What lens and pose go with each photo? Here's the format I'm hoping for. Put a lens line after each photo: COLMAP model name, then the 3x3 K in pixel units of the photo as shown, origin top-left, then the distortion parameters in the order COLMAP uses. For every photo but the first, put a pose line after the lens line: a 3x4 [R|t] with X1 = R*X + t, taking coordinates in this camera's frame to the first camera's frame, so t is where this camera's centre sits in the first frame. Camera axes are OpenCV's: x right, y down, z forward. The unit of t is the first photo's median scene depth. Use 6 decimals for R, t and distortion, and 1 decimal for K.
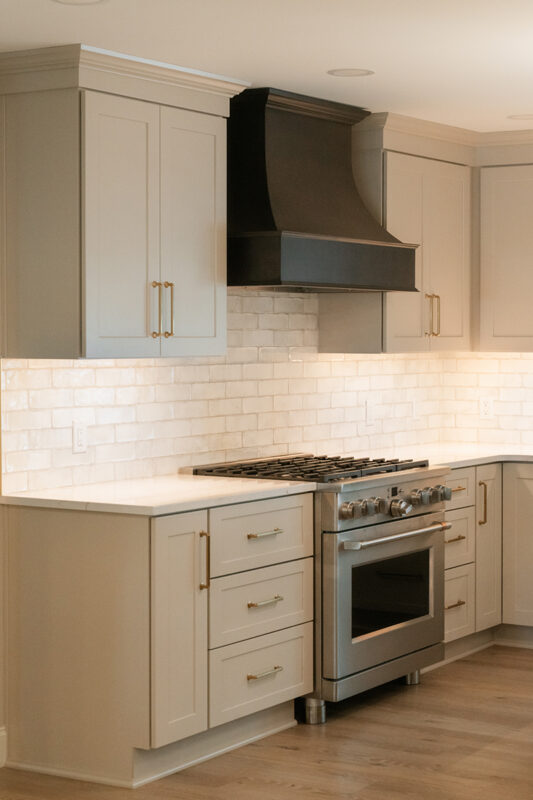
lens RADIAL K [[1600.1, 0, 312.7], [0, 1600.1, 375.0], [0, 0, 1]] dist [0.013168, 0.000000]
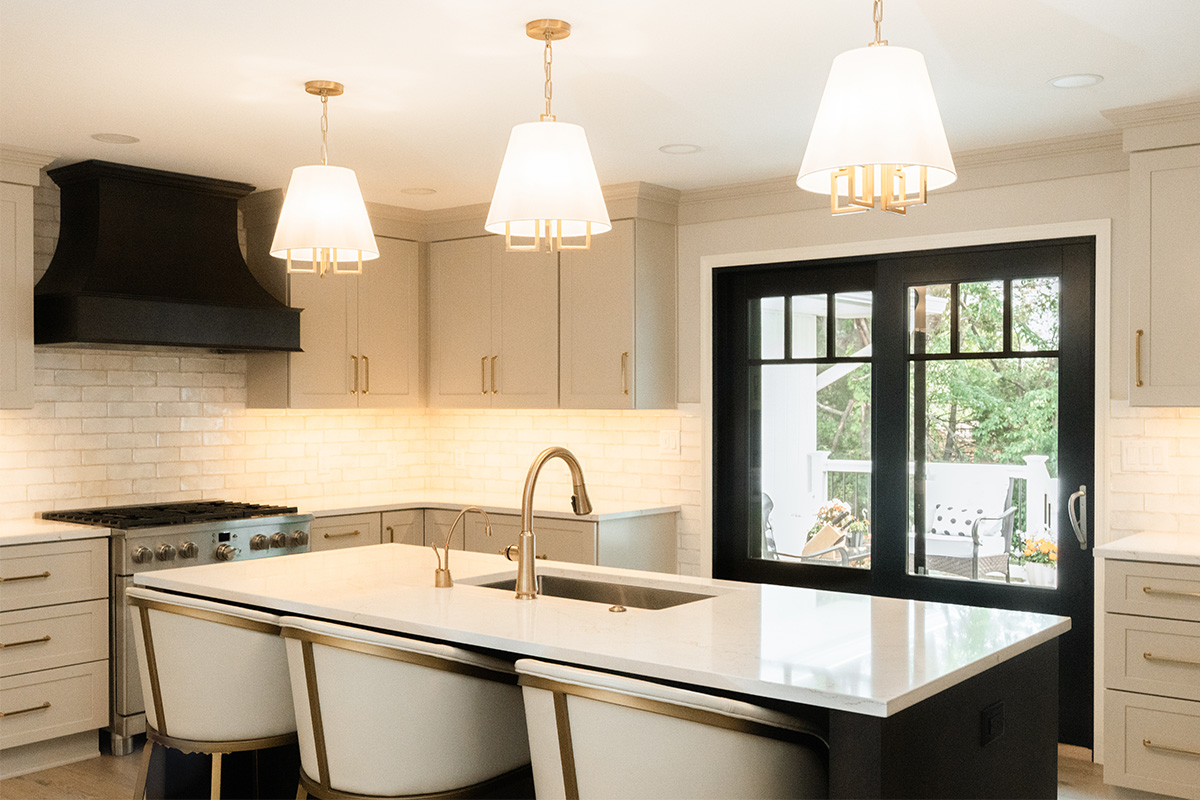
lens RADIAL K [[1185.3, 0, 608.0], [0, 1185.3, 420.6], [0, 0, 1]] dist [-0.001507, 0.000000]
pose [[0.992984, 0.001204, -0.118239, 0.414214], [-0.002616, 0.999927, -0.011783, 0.004239], [0.118216, 0.012009, 0.992915, 0.254429]]
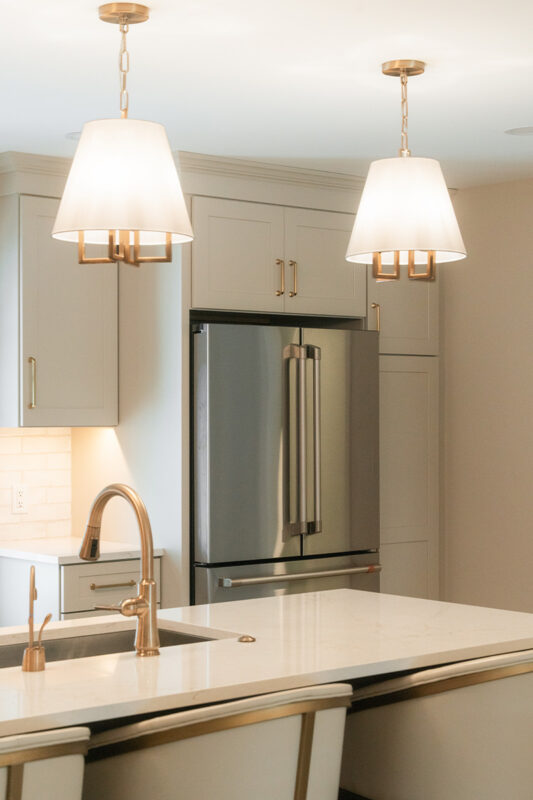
lens RADIAL K [[1457.8, 0, 270.1], [0, 1457.8, 396.1], [0, 0, 1]] dist [-0.045340, 0.000000]
pose [[0.303786, 0.008812, 0.952699, -0.194395], [0.023175, 0.999593, -0.016636, -0.013305], [-0.952458, 0.027133, 0.303458, 0.543028]]
